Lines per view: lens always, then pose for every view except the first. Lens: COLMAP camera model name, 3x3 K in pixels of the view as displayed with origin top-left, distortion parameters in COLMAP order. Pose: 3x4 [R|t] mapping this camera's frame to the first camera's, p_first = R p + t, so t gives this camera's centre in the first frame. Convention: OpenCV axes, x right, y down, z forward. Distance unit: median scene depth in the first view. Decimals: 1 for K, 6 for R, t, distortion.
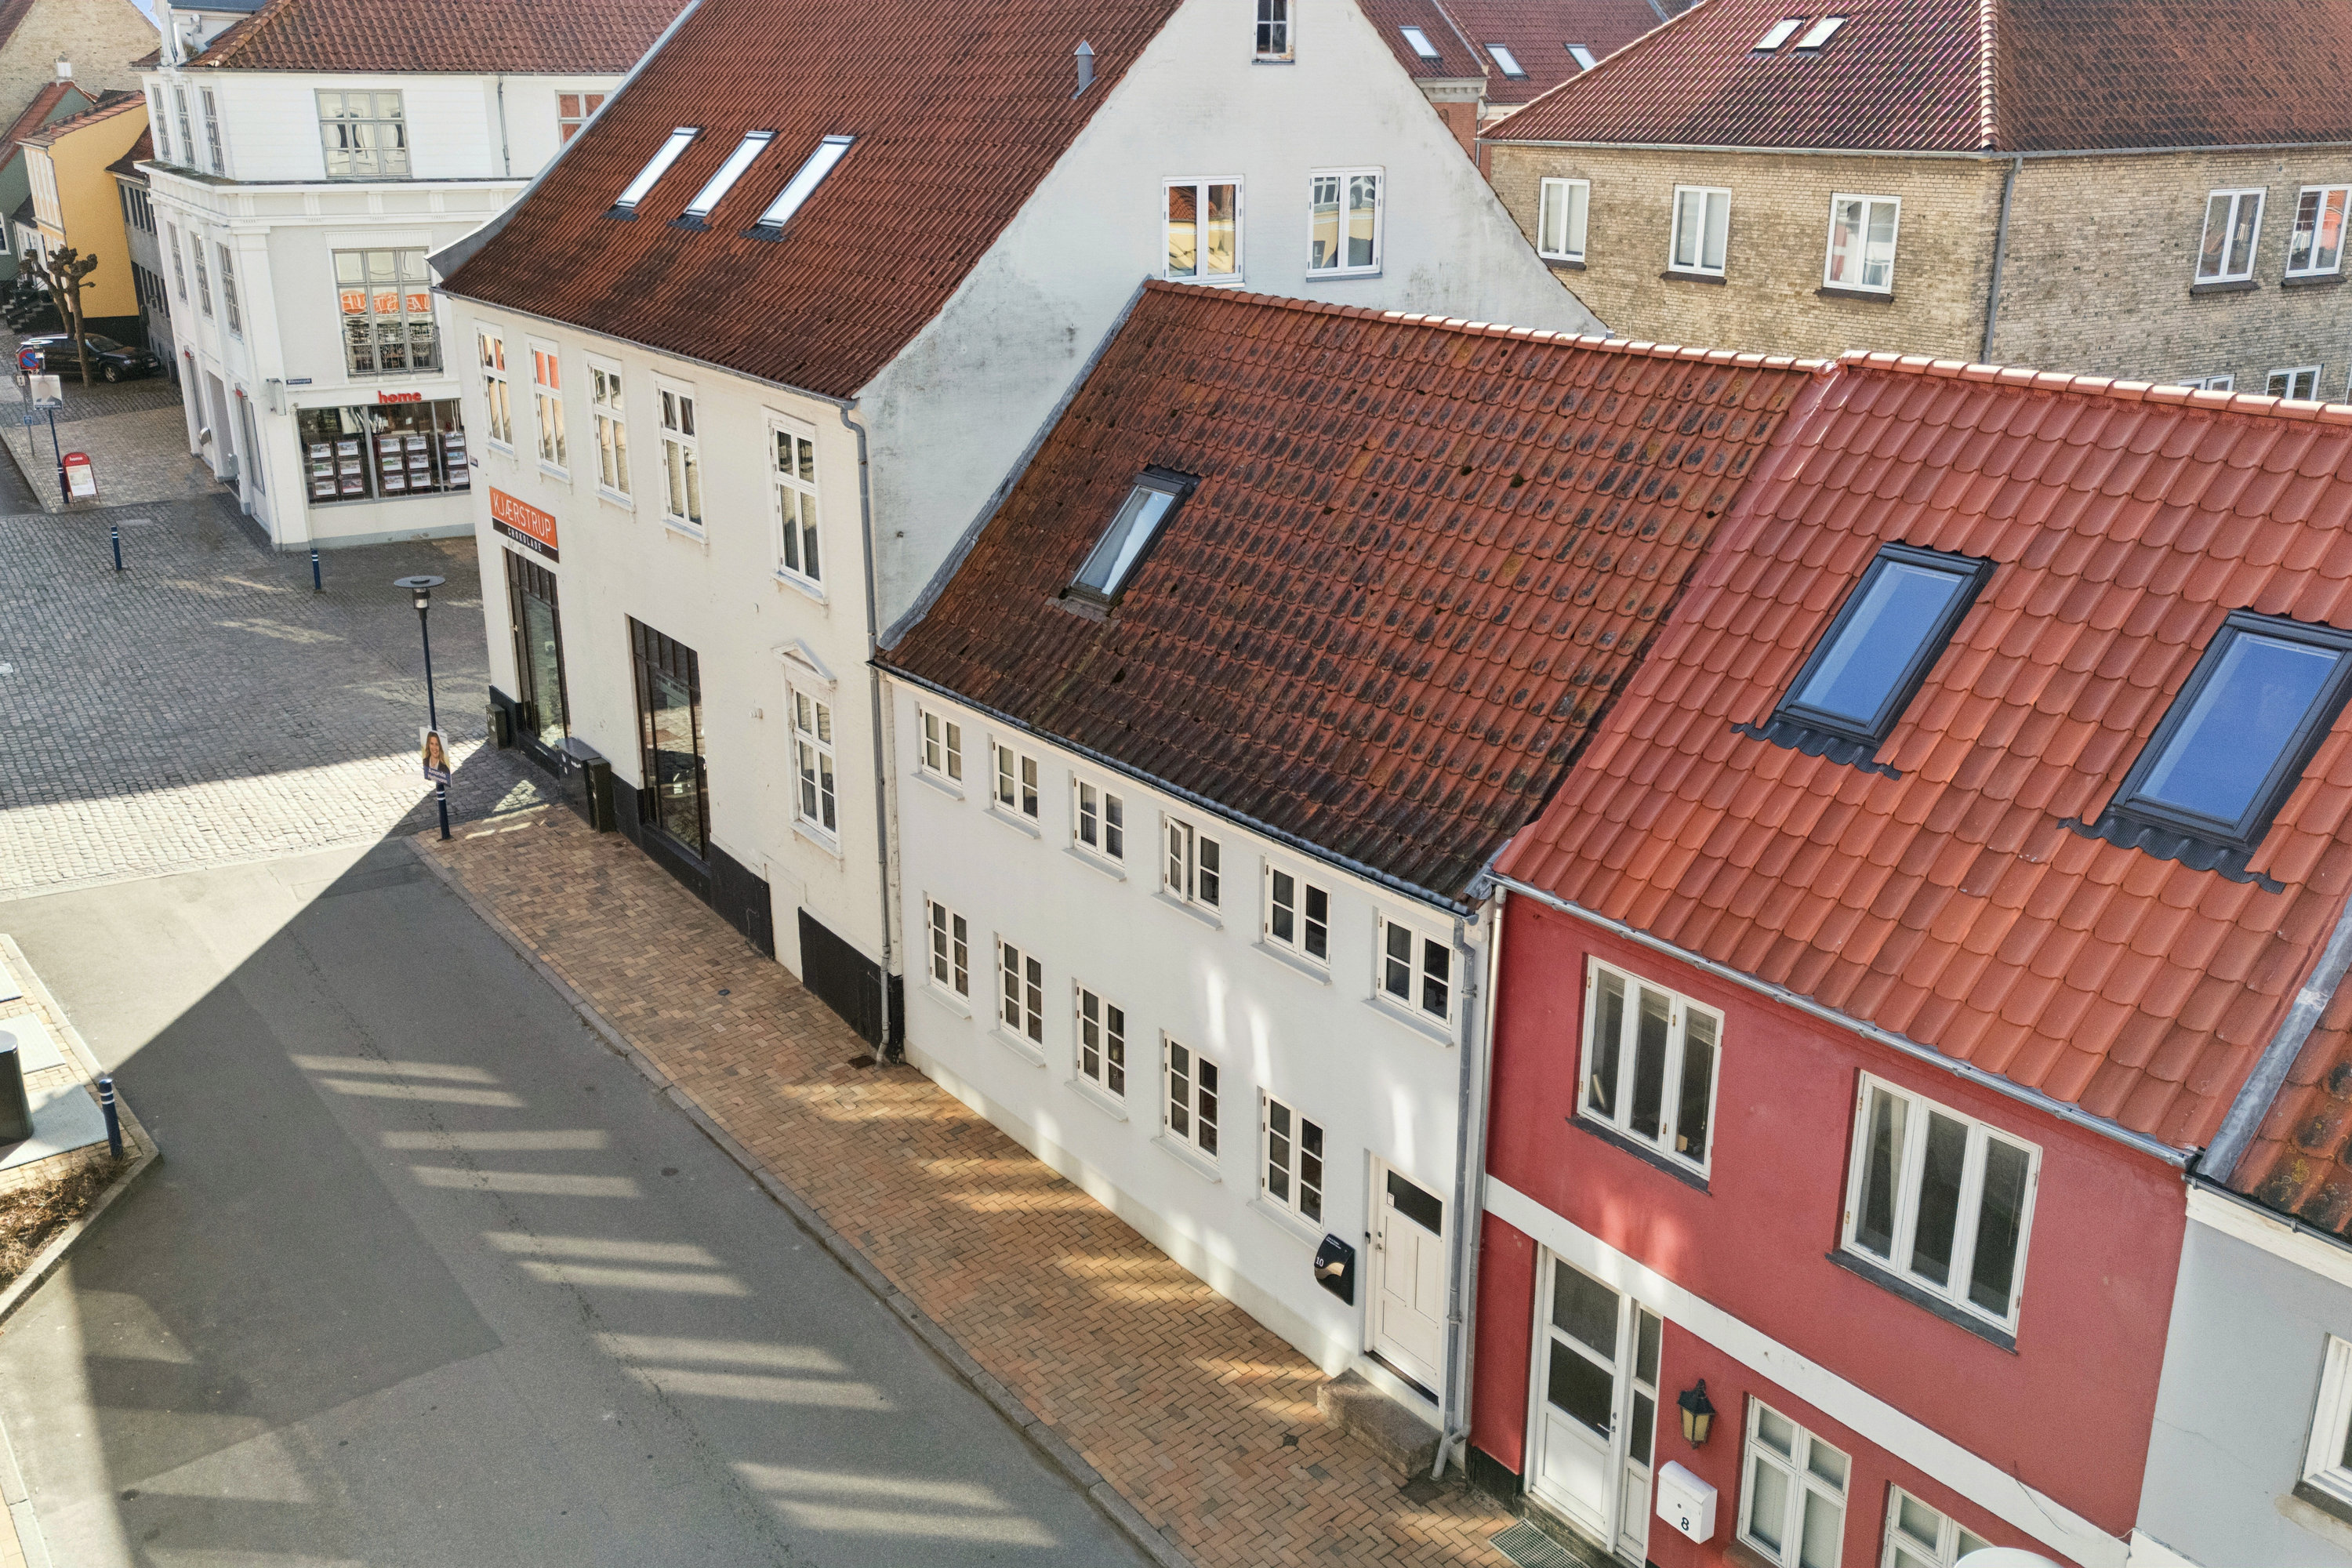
lens RADIAL K [[1996.4, 0, 1205.4], [0, 1996.4, 782.1], [0, 0, 1]] dist [0.105840, -0.065294]
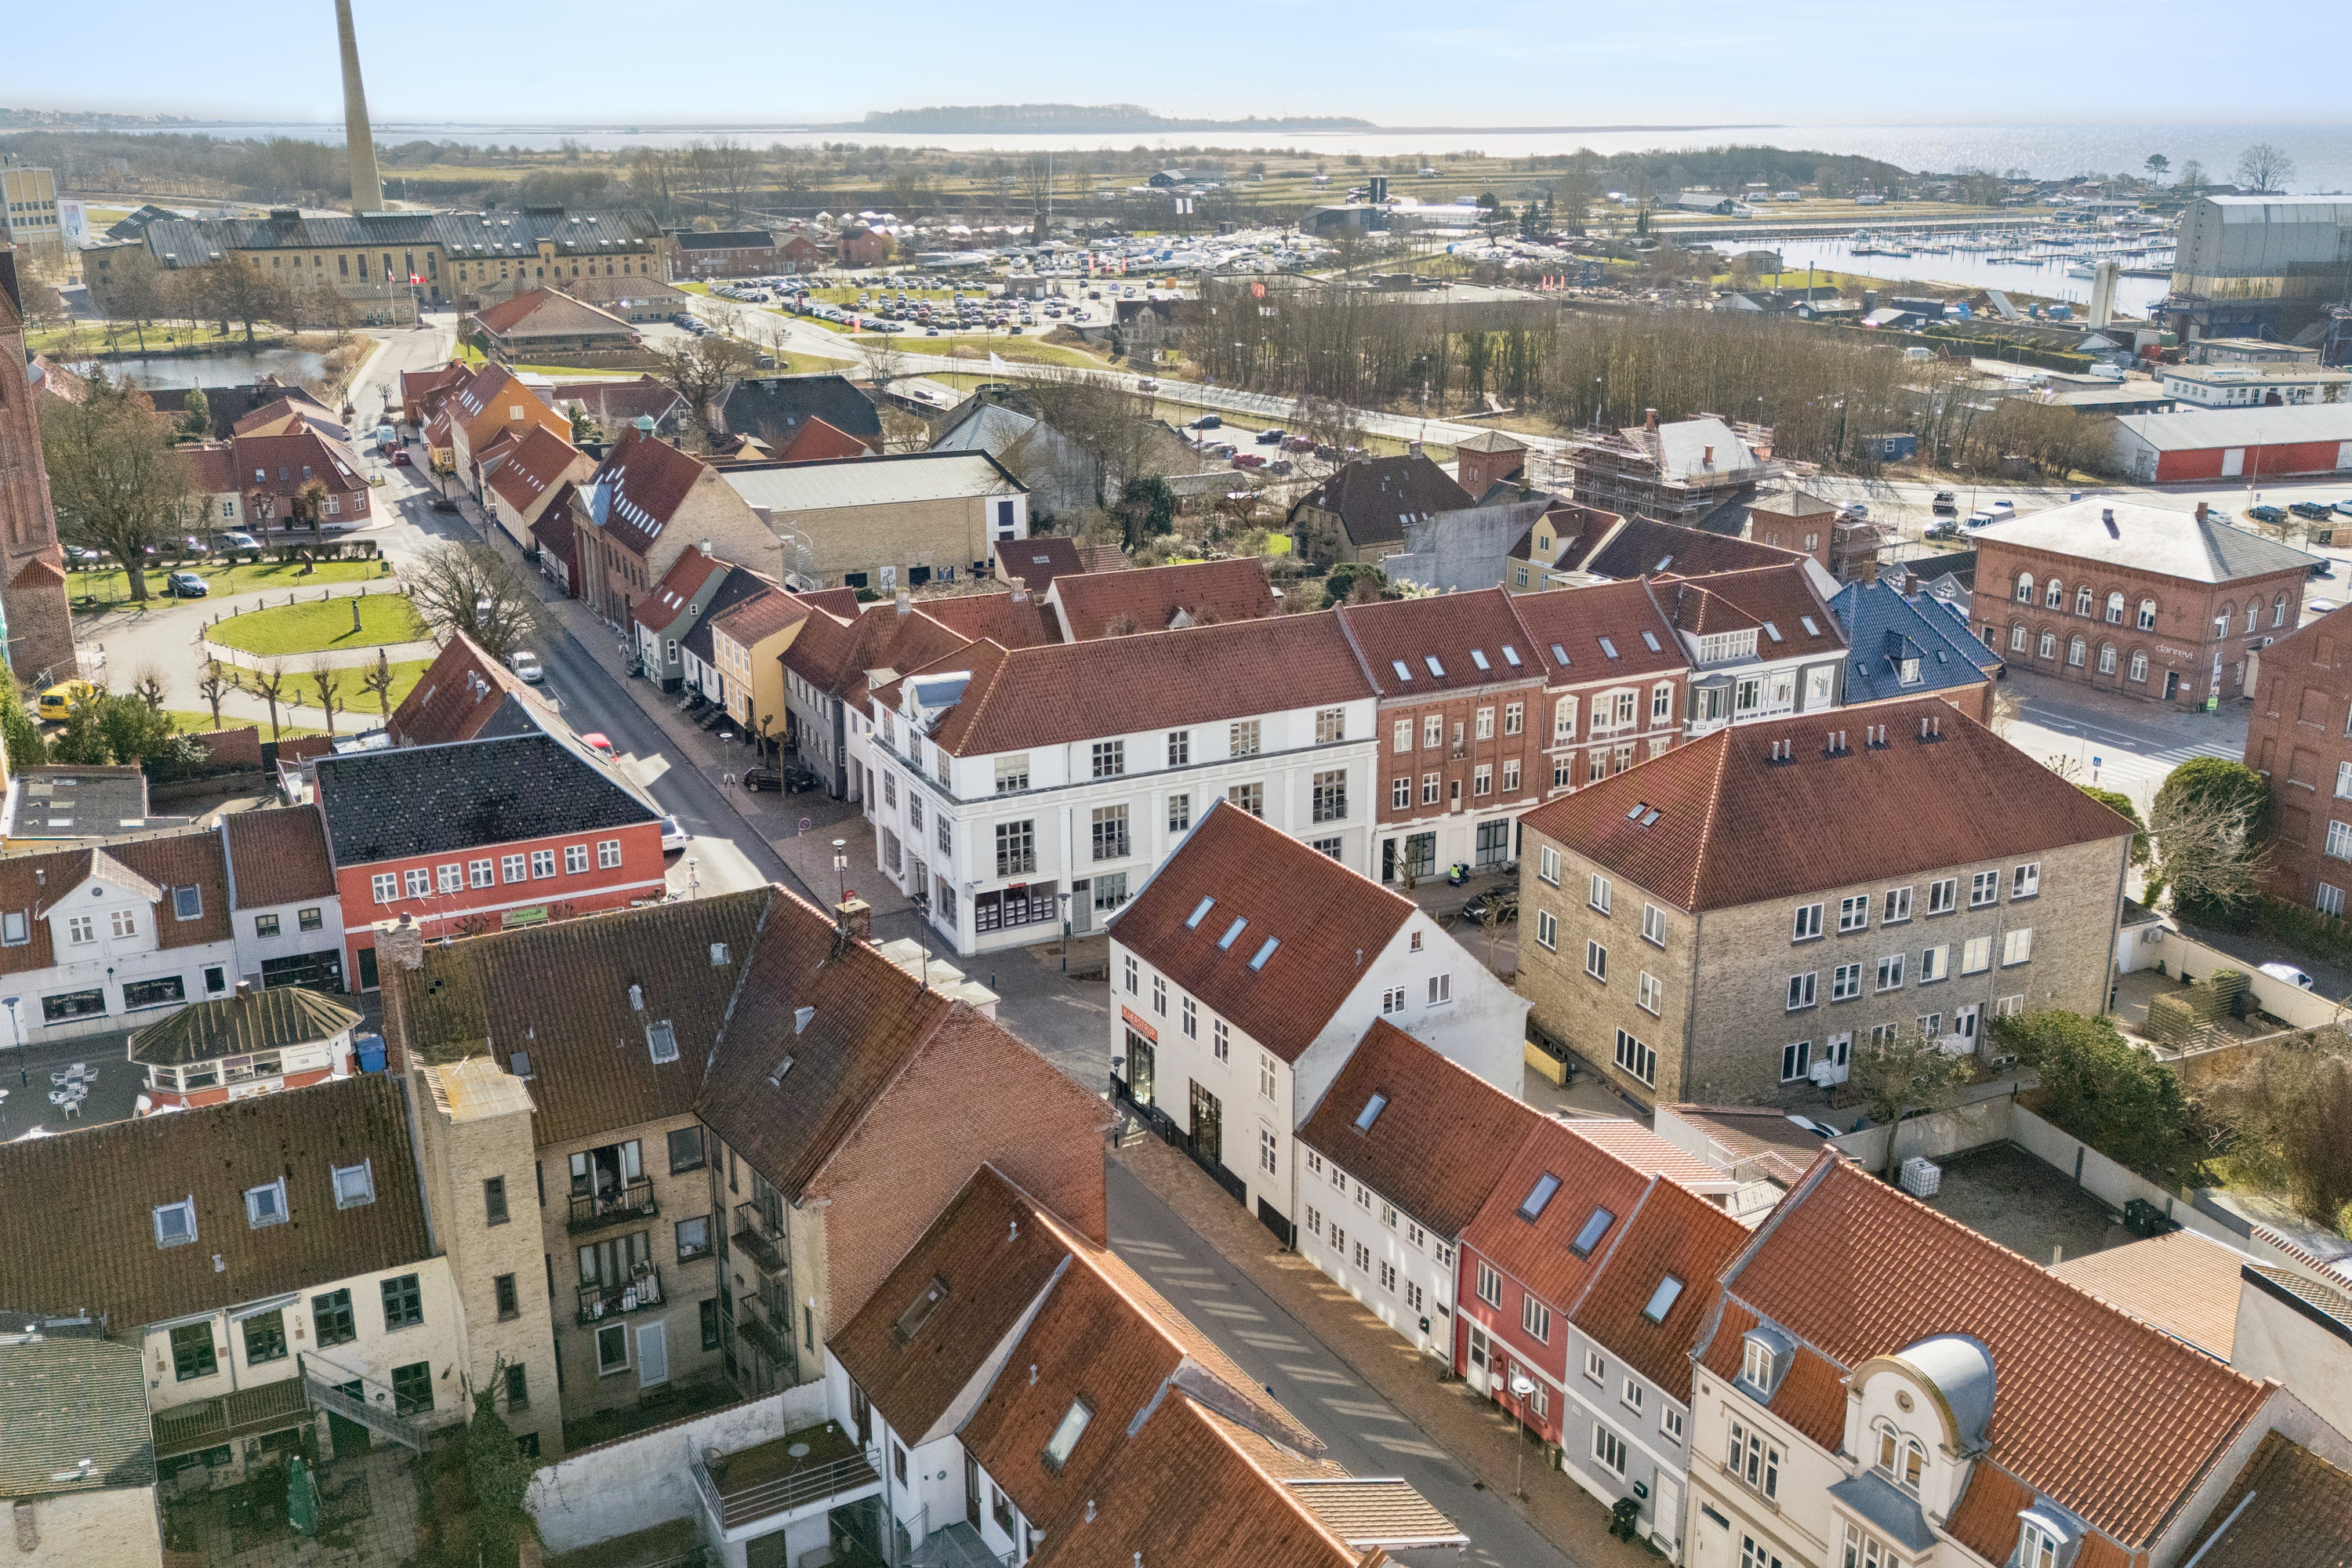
lens RADIAL K [[2097.2, 0, 1144.7], [0, 2097.2, 721.2], [0, 0, 1]] dist [0.109807, -0.184338]
pose [[0.993441, 0.020819, -0.112433, -0.031286], [-0.024007, 0.999345, -0.027072, -0.677438], [0.111796, 0.029593, 0.993290, -2.673673]]
